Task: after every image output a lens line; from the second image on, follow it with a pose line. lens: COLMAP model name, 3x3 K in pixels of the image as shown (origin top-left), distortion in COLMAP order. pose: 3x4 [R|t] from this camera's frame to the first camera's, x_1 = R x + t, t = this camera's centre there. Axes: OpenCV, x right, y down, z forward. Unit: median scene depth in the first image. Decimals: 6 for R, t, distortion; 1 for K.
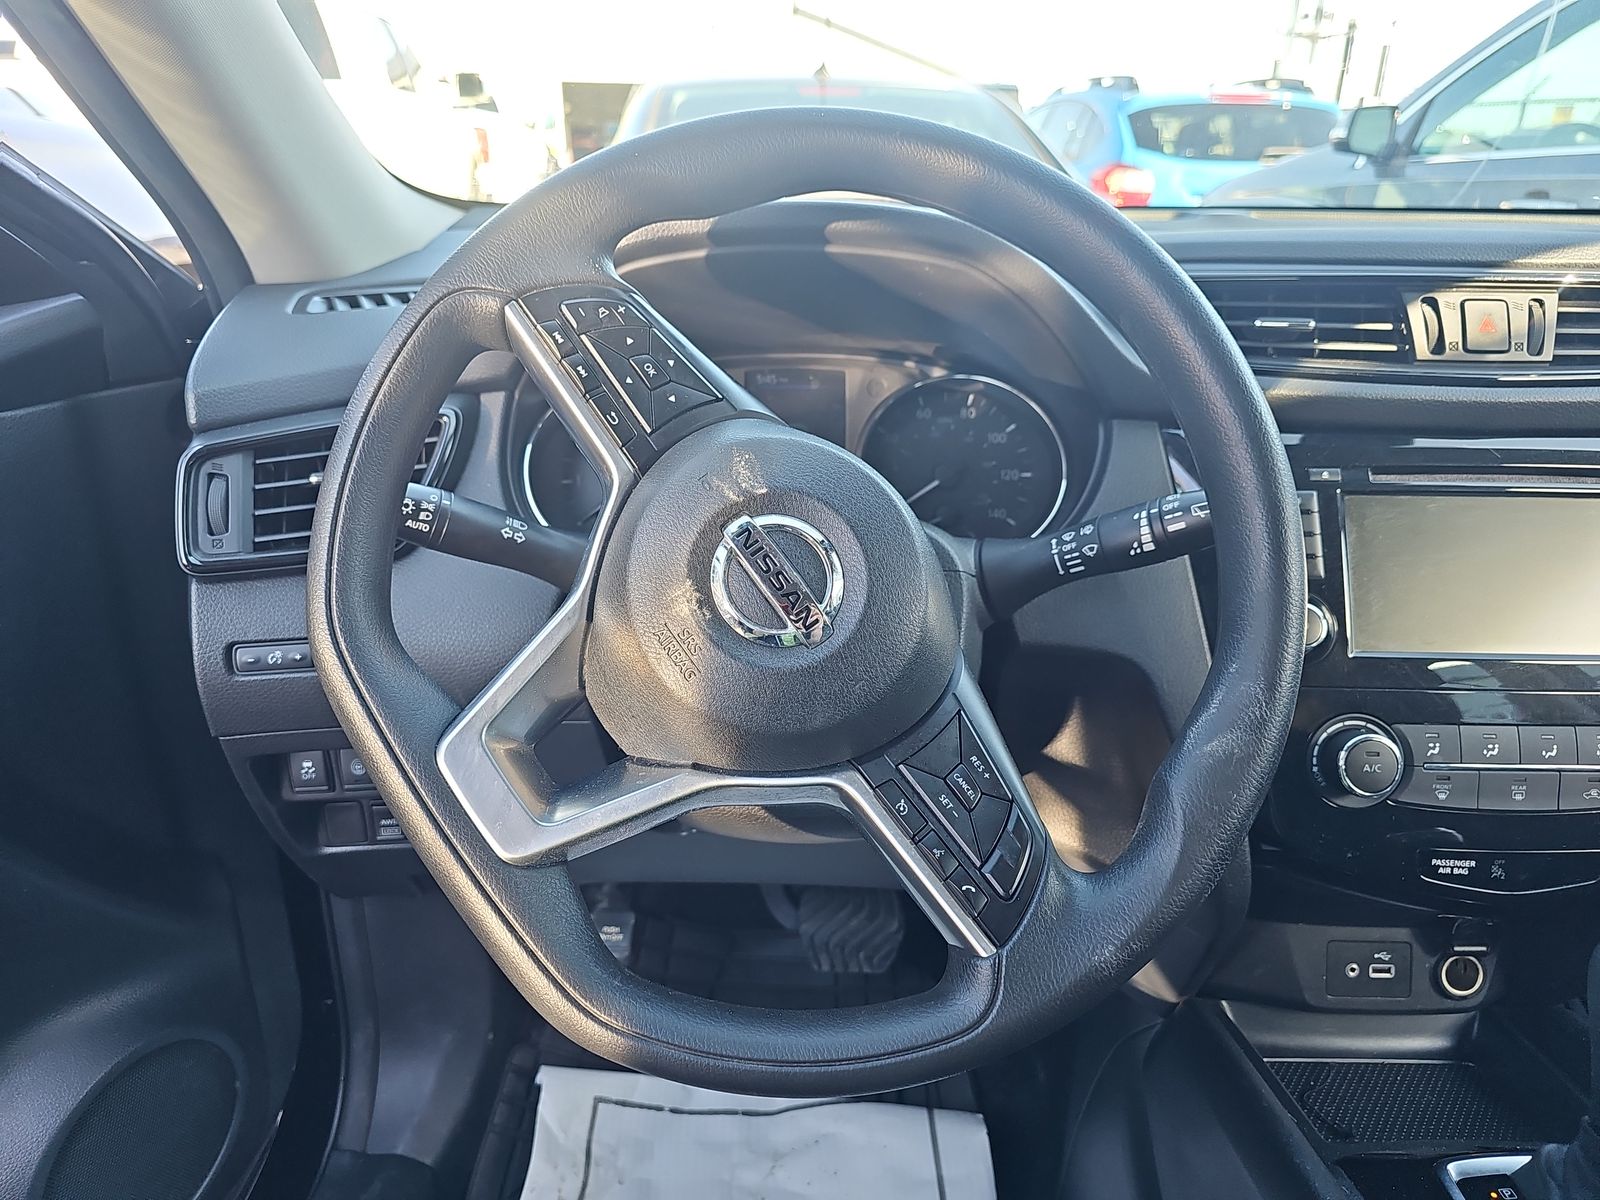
lens RADIAL K [[1063.4, 0, 795.3], [0, 1063.4, 590.7], [0, 0, 1]] dist [0.023616, -0.035672]
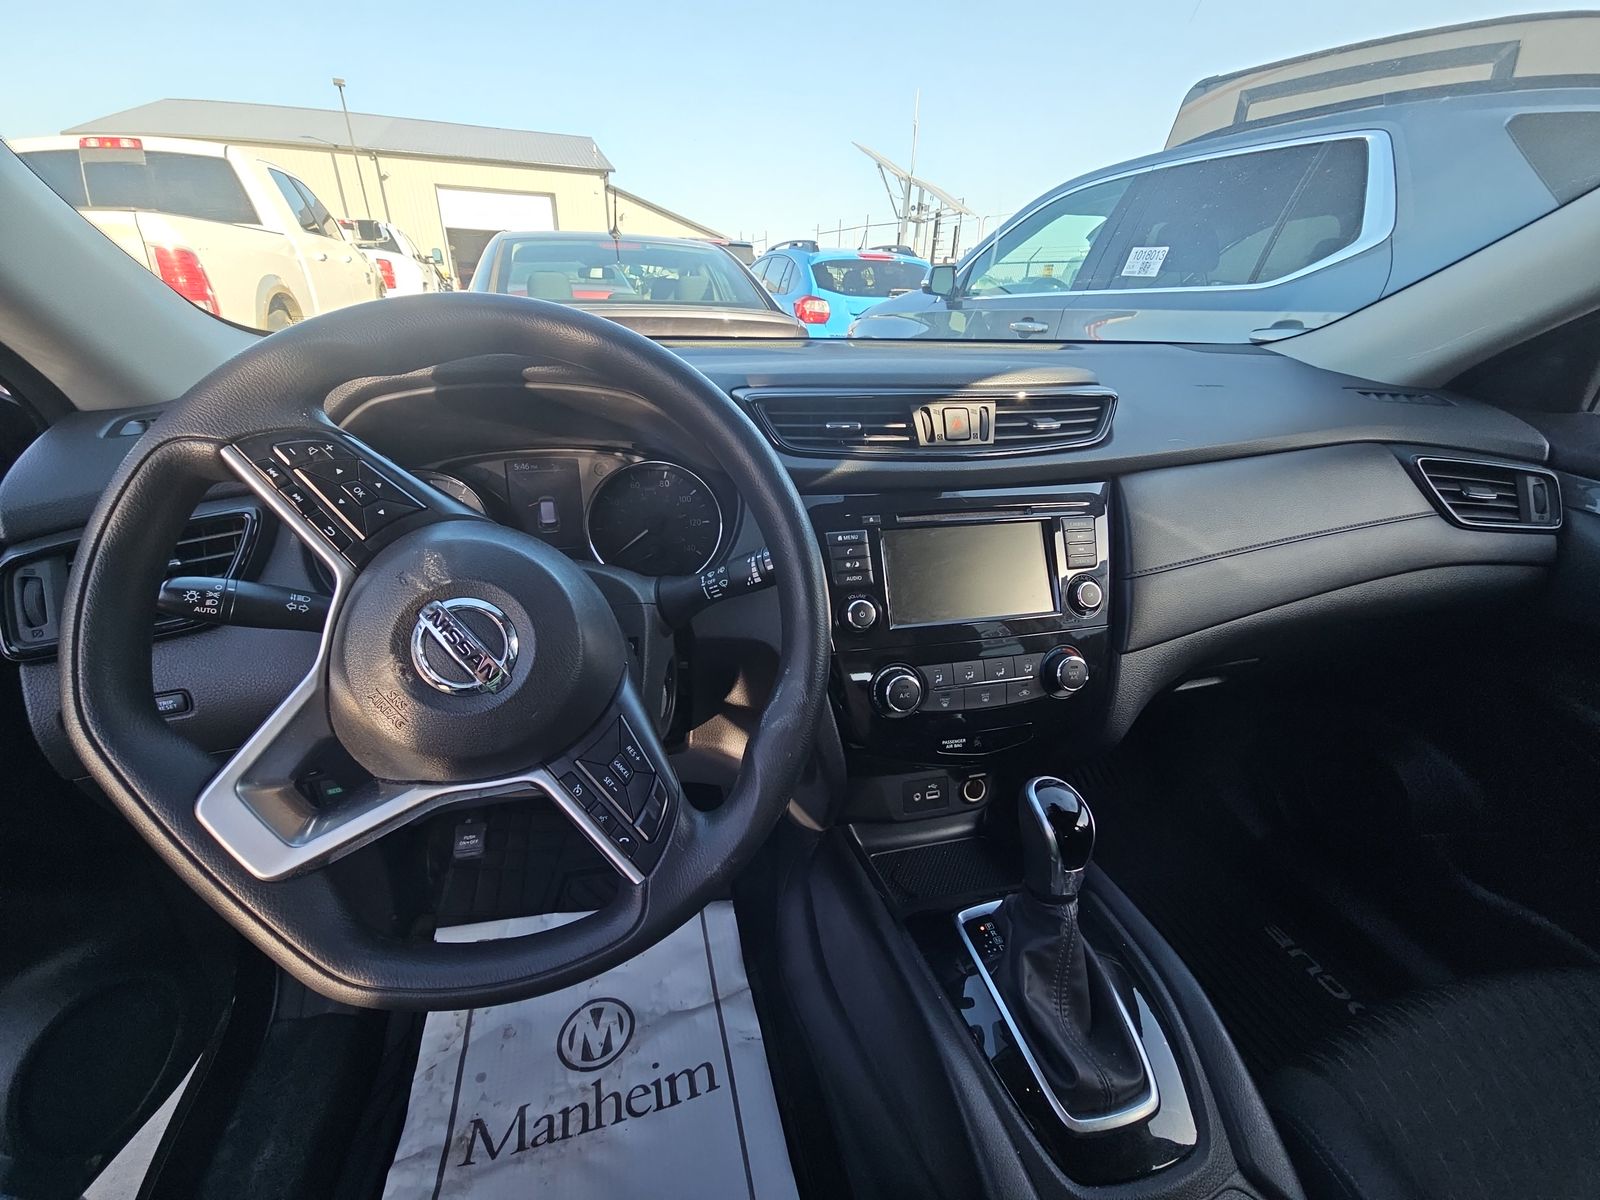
lens RADIAL K [[642.1, 0, 800.0], [0, 642.1, 600.0], [0, 0, 1]] dist [0.000293, -0.003575]
pose [[0.968082, -0.091672, 0.233269, 0.153150], [0.075823, 0.994217, 0.076047, -0.071369], [-0.238891, -0.055933, 0.969434, 0.062650]]
